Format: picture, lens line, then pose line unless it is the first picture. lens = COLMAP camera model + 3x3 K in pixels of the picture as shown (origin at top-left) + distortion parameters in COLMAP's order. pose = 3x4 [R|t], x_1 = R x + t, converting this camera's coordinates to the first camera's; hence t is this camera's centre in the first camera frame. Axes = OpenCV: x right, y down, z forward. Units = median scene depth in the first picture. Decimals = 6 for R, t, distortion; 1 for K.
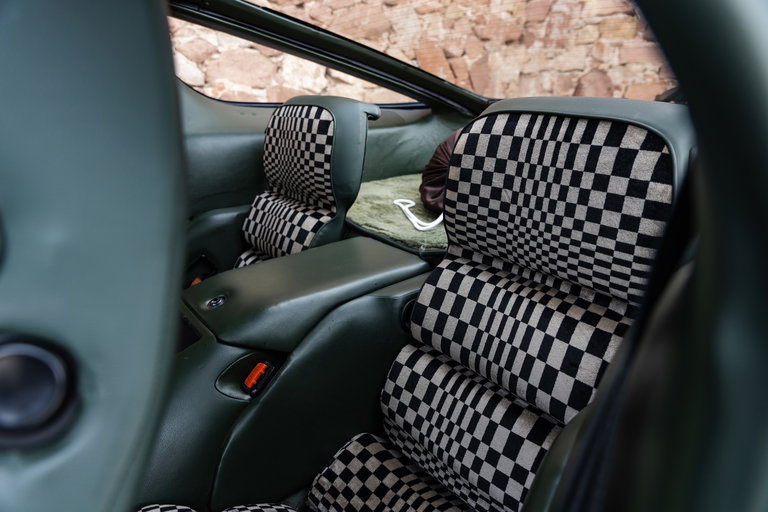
lens RADIAL K [[527.5, 0, 384.0], [0, 527.5, 256.0], [0, 0, 1]] dist [0.064416, 0.000117]
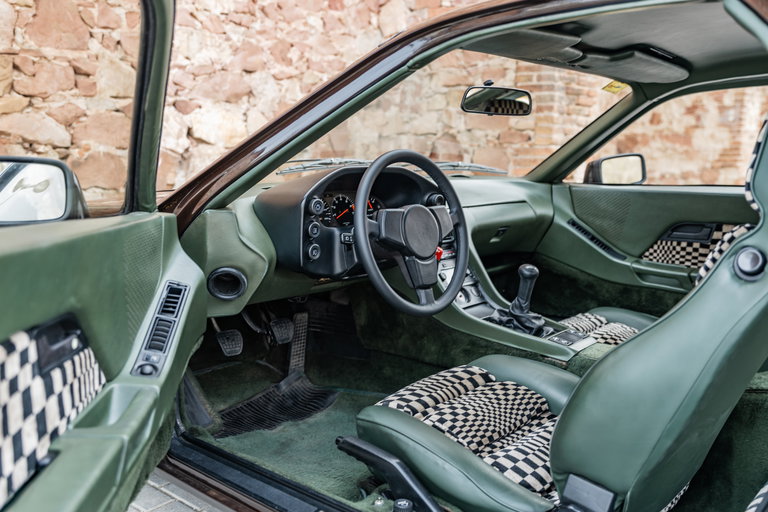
lens RADIAL K [[745.1, 0, 384.0], [0, 745.1, 256.0], [0, 0, 1]] dist [-0.006853, 0.006107]
pose [[0.973205, -0.030461, 0.227912, -0.073250], [0.067642, 0.985255, -0.157155, 0.120012], [-0.219765, 0.168361, 0.960915, -0.367438]]
